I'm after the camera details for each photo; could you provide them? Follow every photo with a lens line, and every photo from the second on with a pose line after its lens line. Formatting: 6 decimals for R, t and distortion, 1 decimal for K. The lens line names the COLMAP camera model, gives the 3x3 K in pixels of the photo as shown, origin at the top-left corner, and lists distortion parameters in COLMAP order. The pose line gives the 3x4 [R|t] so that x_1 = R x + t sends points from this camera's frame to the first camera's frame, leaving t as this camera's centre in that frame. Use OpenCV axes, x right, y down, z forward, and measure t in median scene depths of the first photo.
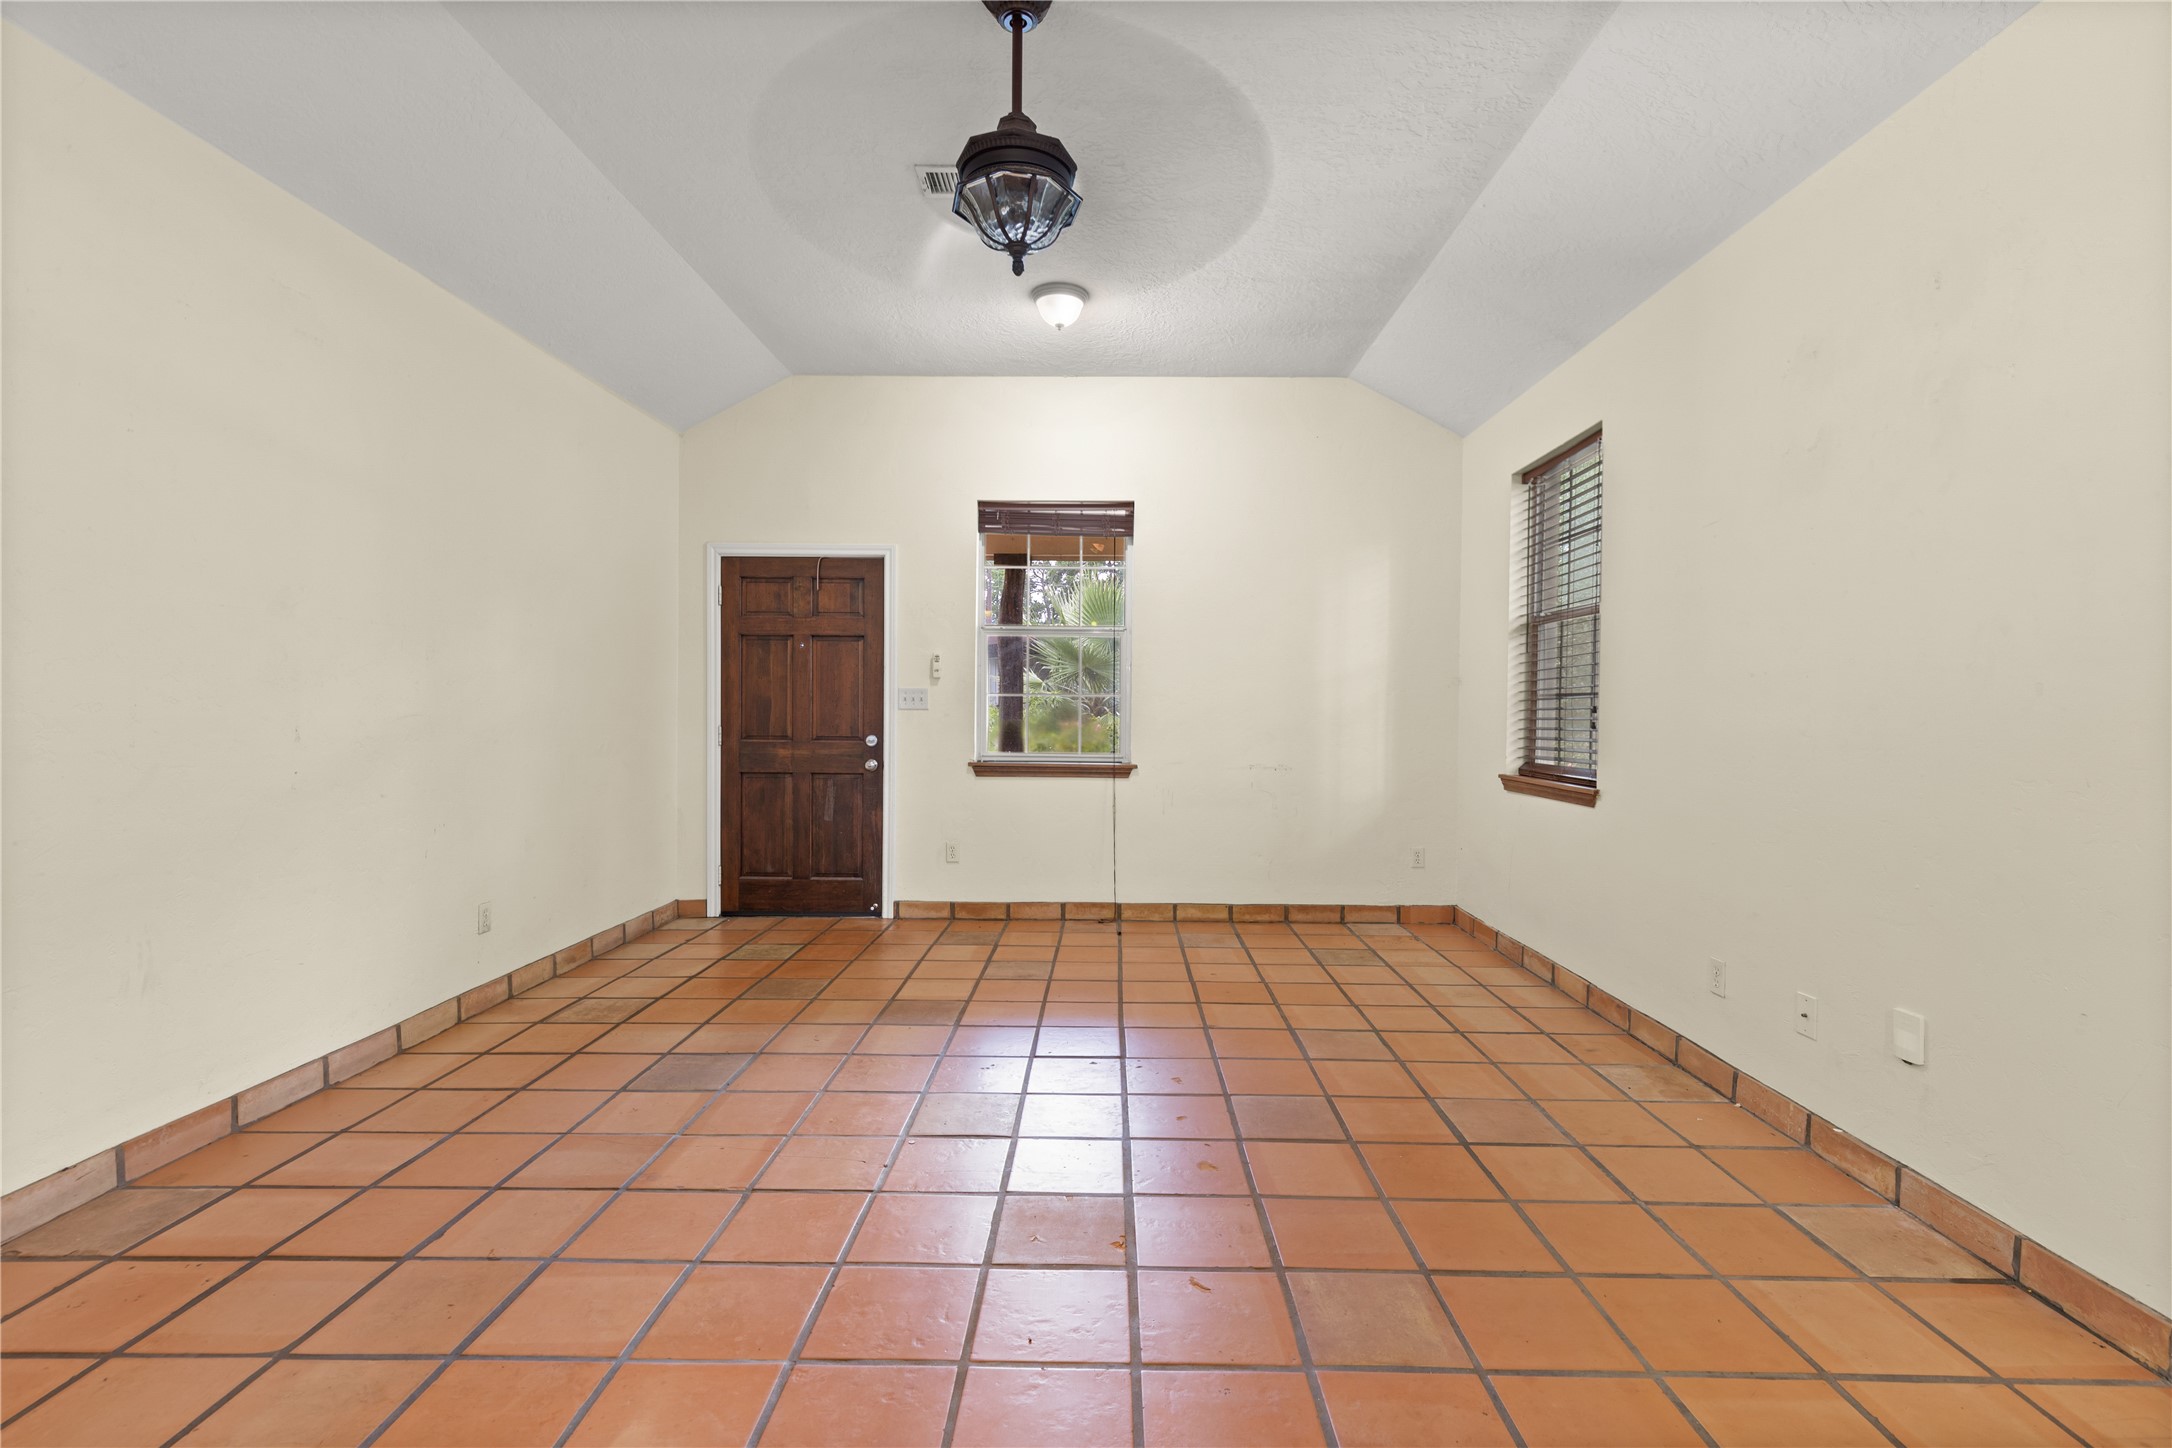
lens RADIAL K [[1006.1, 0, 1091.9], [0, 1006.1, 734.1], [0, 0, 1]] dist [0.002139, -0.000254]
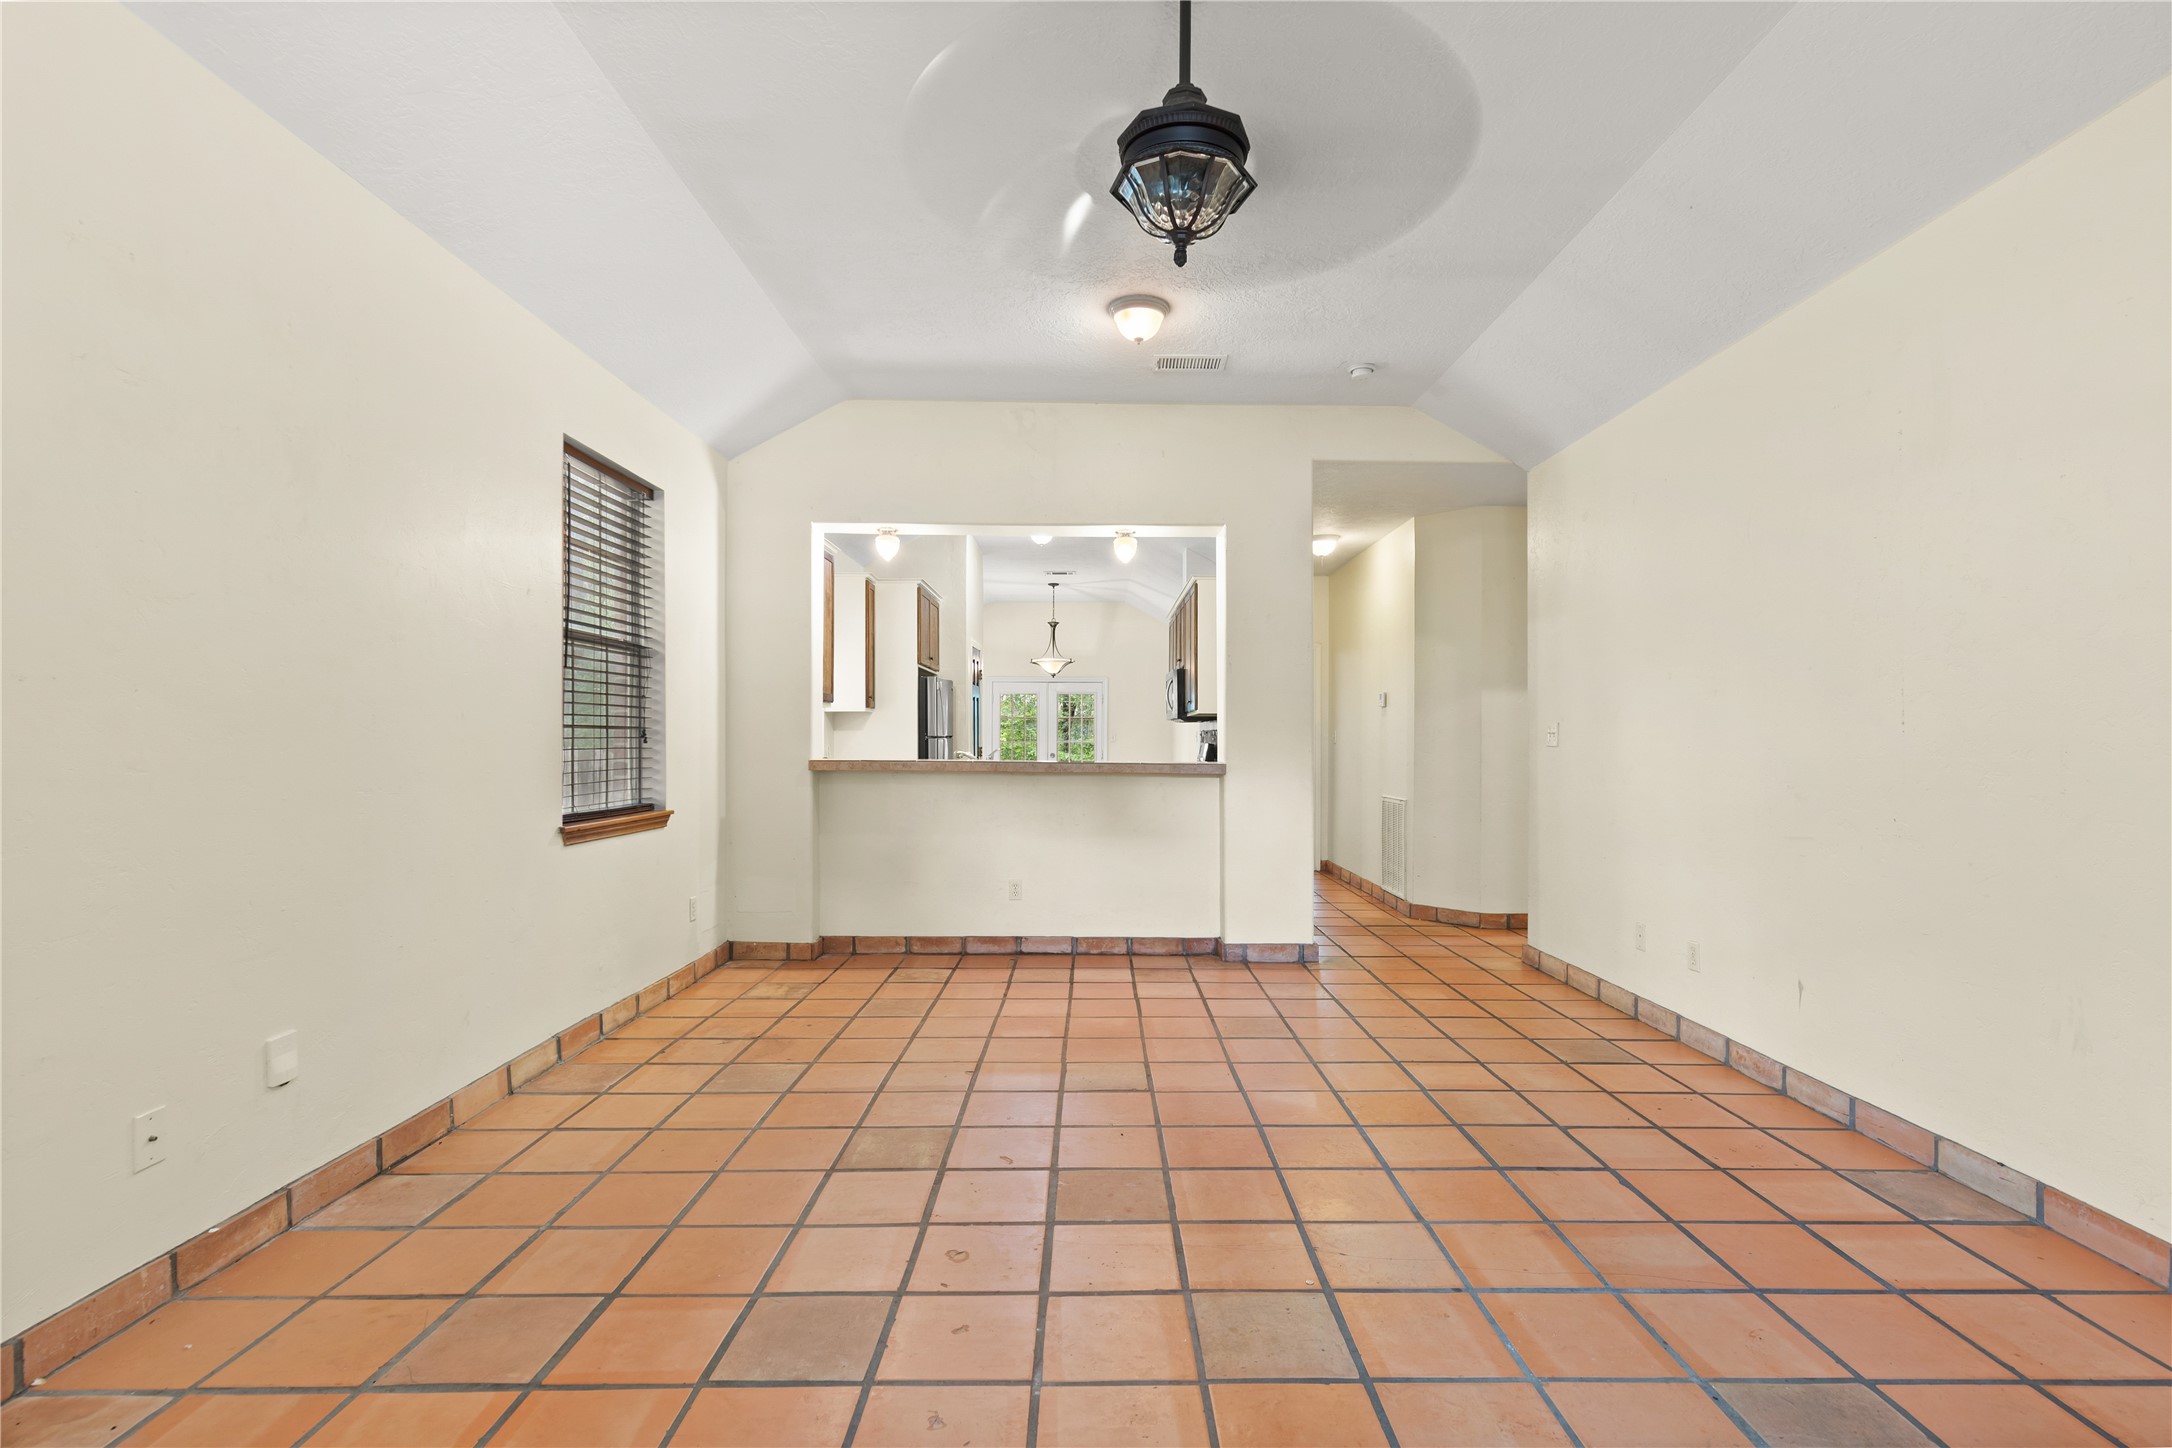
lens RADIAL K [[1006.1, 0, 1091.9], [0, 1006.1, 734.1], [0, 0, 1]] dist [0.002139, -0.000254]
pose [[-0.999781, -0.010908, -0.017885, 0.017963], [-0.011309, 0.999683, 0.022475, -0.056746], [0.017635, 0.022672, -0.999587, 1.946722]]
